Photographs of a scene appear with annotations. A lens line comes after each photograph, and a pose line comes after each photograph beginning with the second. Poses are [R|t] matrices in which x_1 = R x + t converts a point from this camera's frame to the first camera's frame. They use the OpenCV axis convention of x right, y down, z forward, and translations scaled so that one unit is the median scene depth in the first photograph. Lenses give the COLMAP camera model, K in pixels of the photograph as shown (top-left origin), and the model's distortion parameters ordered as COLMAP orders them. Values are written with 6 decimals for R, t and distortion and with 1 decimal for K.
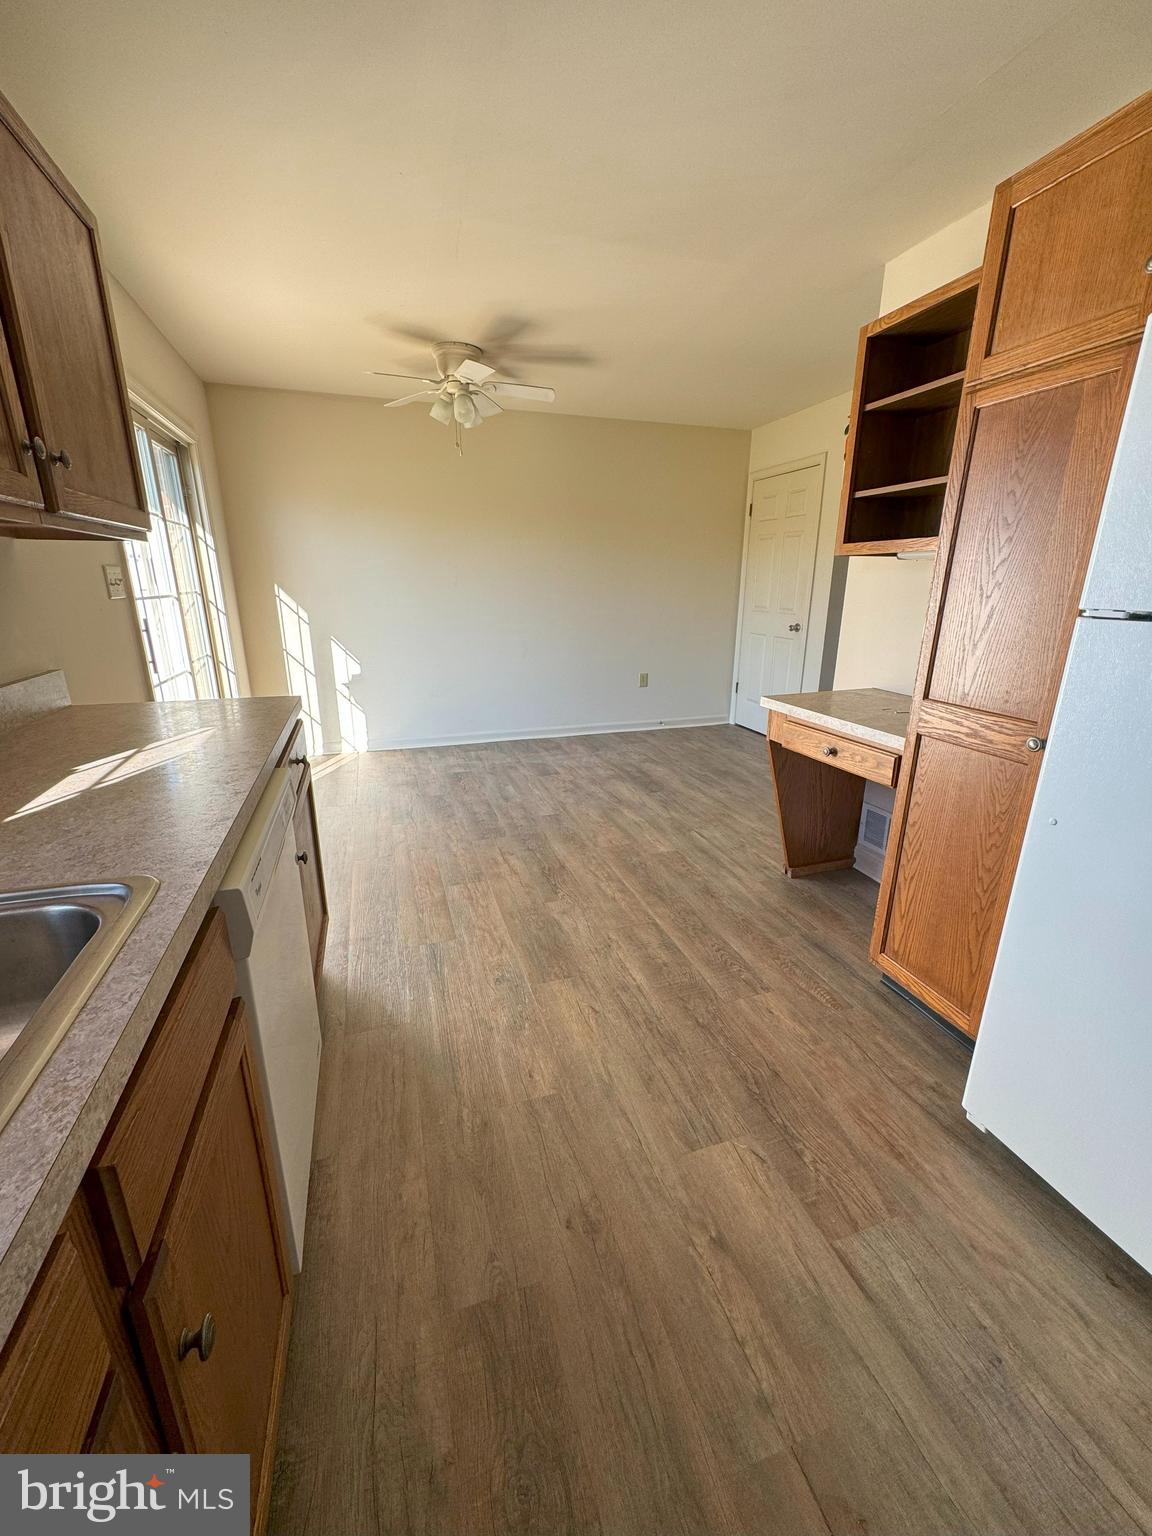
lens RADIAL K [[611.0, 0, 581.2], [0, 611.0, 765.2], [0, 0, 1]] dist [0.000994, 0.000639]
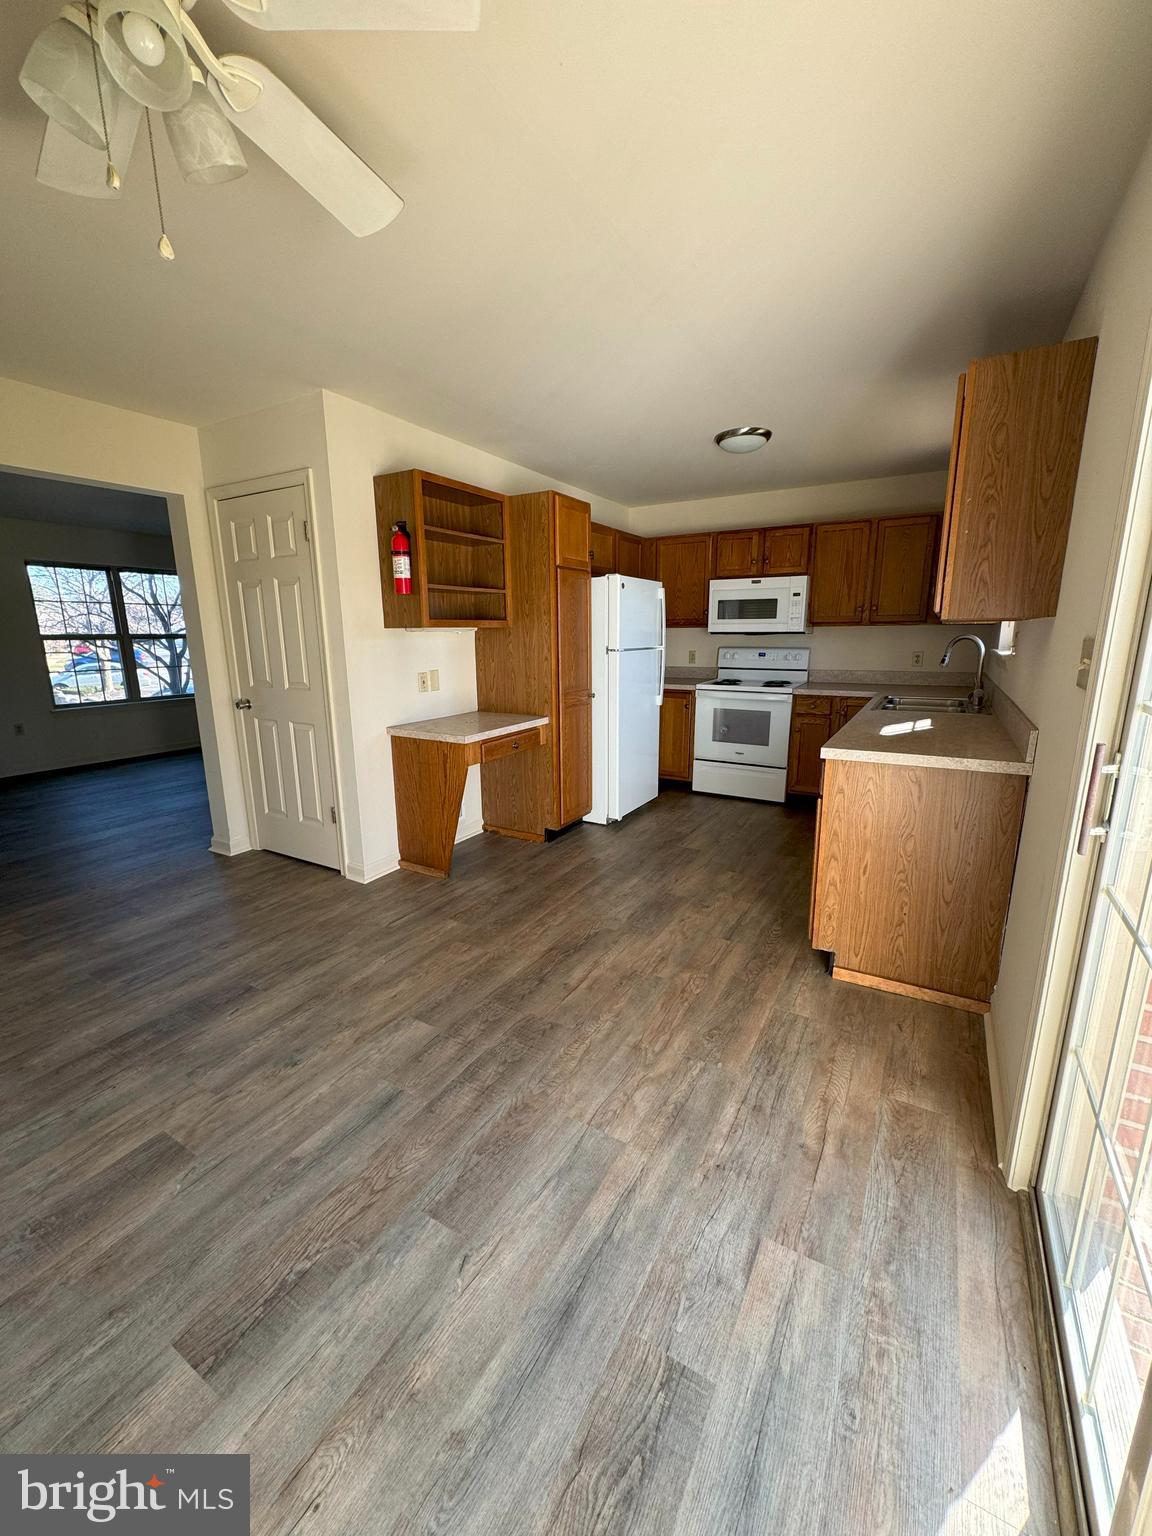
lens RADIAL K [[611.0, 0, 581.2], [0, 611.0, 765.2], [0, 0, 1]] dist [0.000994, 0.000639]
pose [[-0.658807, -0.159550, 0.735199, -0.622502], [0.224437, 0.891069, 0.394493, -0.391917], [-0.718054, 0.424900, -0.551234, 1.212191]]
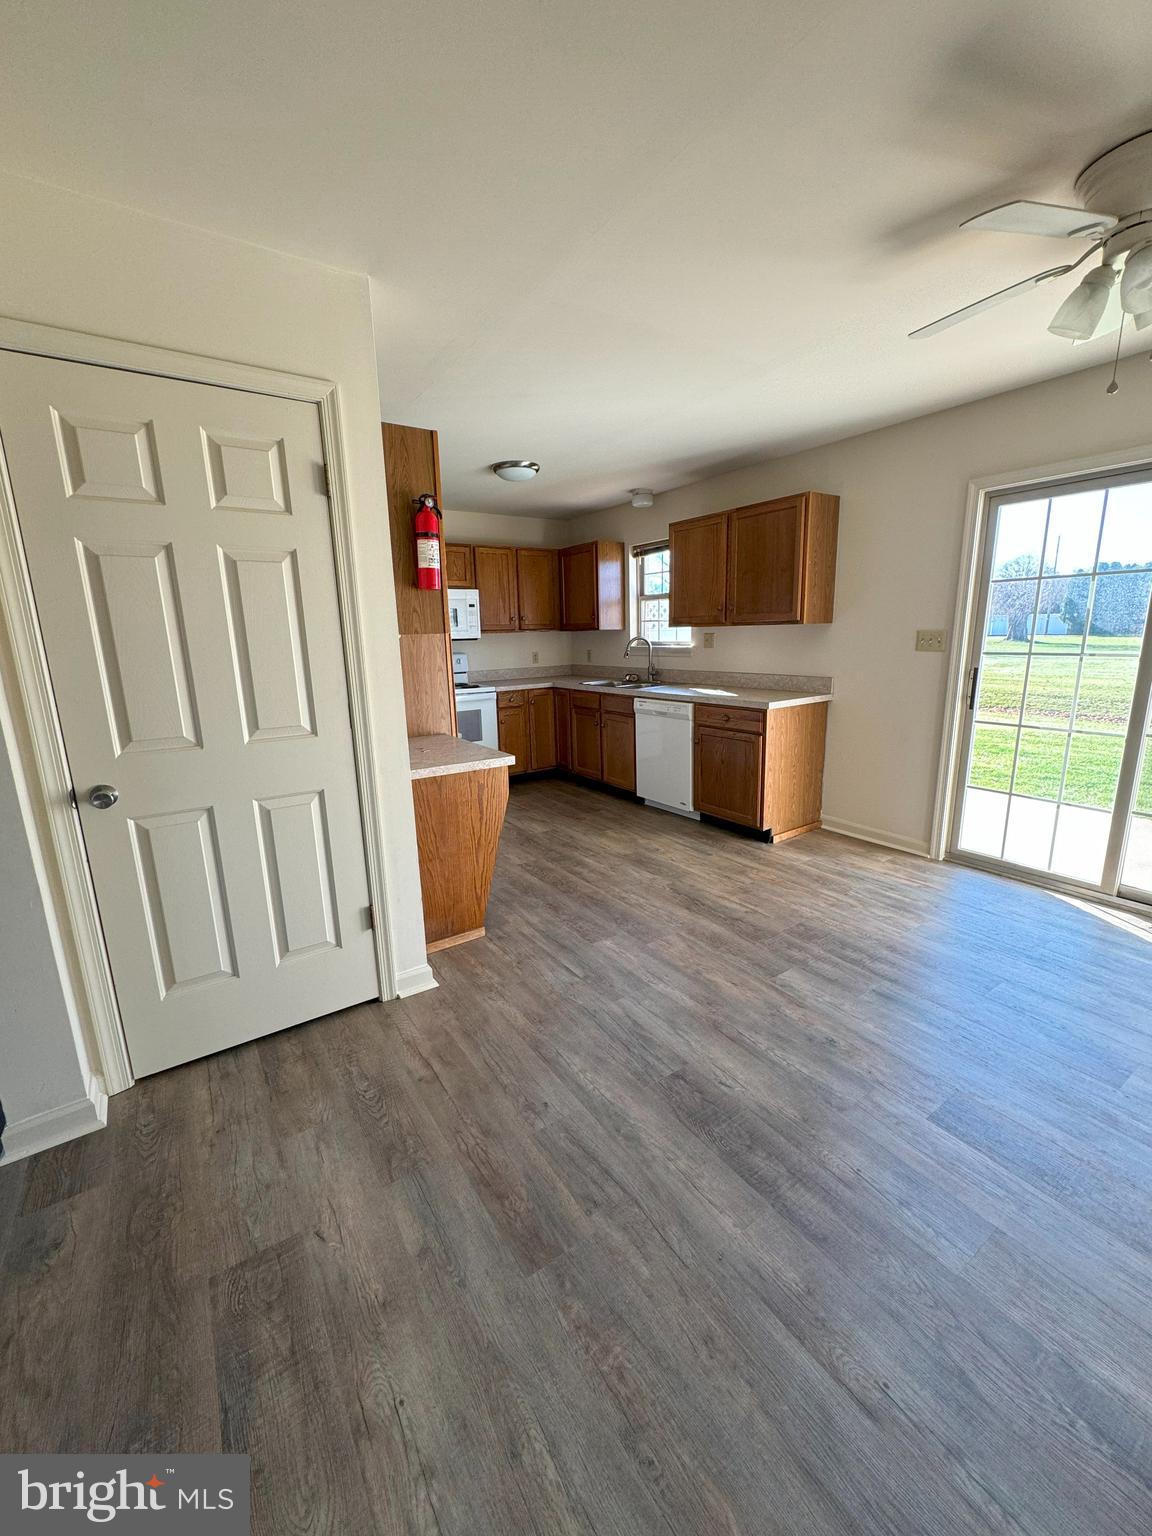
lens RADIAL K [[608.8, 0, 576.0], [0, 608.8, 768.0], [0, 0, 1]] dist [-0.001064, -0.000179]
pose [[-0.963317, 0.076098, -0.257350, 0.370855], [-0.059766, 0.874038, 0.482167, -0.492952], [0.261625, 0.479860, -0.837428, 1.536579]]
